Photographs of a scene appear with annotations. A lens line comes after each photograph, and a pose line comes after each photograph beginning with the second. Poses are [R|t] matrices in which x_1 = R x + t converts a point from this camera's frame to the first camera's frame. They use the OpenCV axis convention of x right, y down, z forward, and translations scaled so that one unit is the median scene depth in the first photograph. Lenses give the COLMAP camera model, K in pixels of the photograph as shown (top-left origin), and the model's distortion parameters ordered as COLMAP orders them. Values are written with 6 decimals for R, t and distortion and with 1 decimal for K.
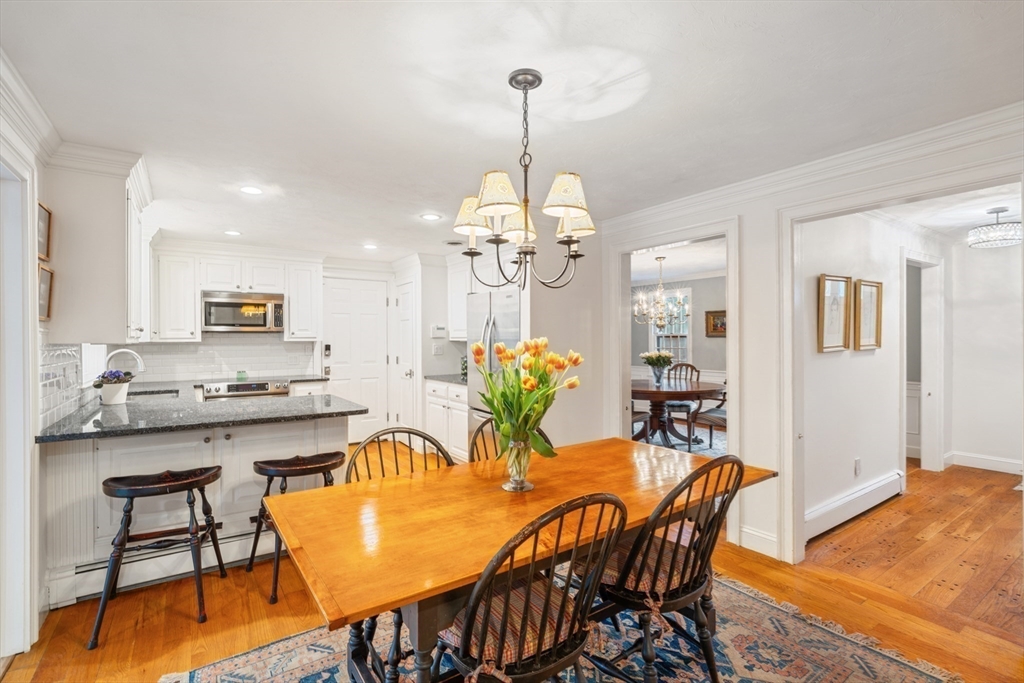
lens RADIAL K [[480.6, 0, 511.1], [0, 480.6, 339.2], [0, 0, 1]] dist [-0.002363, 0.000384]
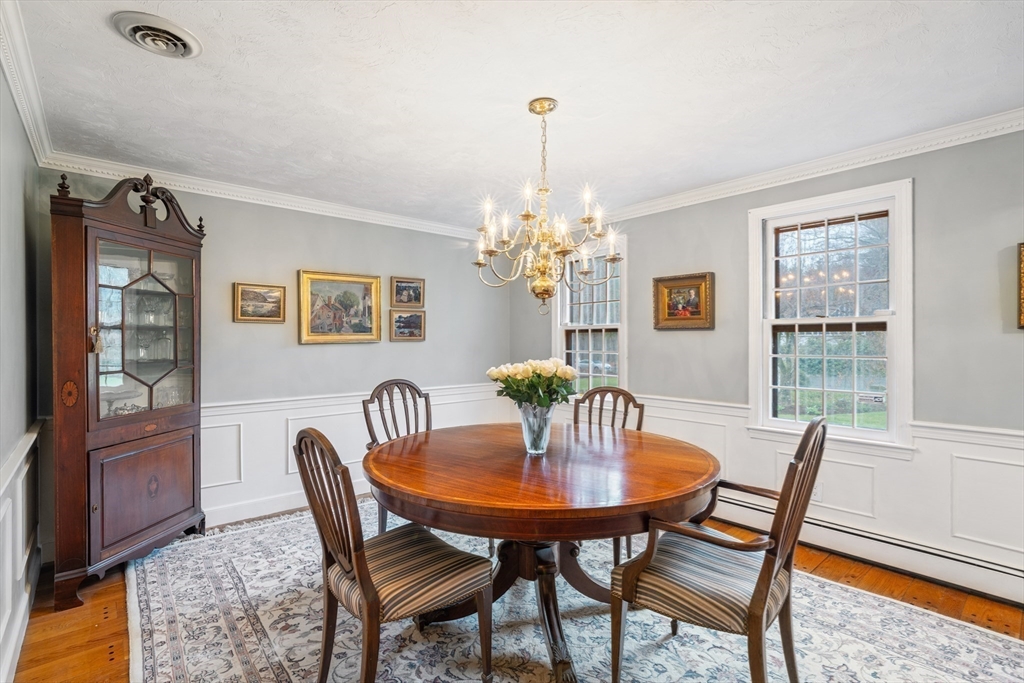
lens RADIAL K [[480.6, 0, 512.3], [0, 480.6, 341.8], [0, 0, 1]] dist [-0.002363, 0.000384]
pose [[0.993132, -0.000133, 0.117001, 0.221299], [0.000640, 0.999991, -0.004301, 0.010777], [-0.116999, 0.004346, 0.993123, 0.575779]]
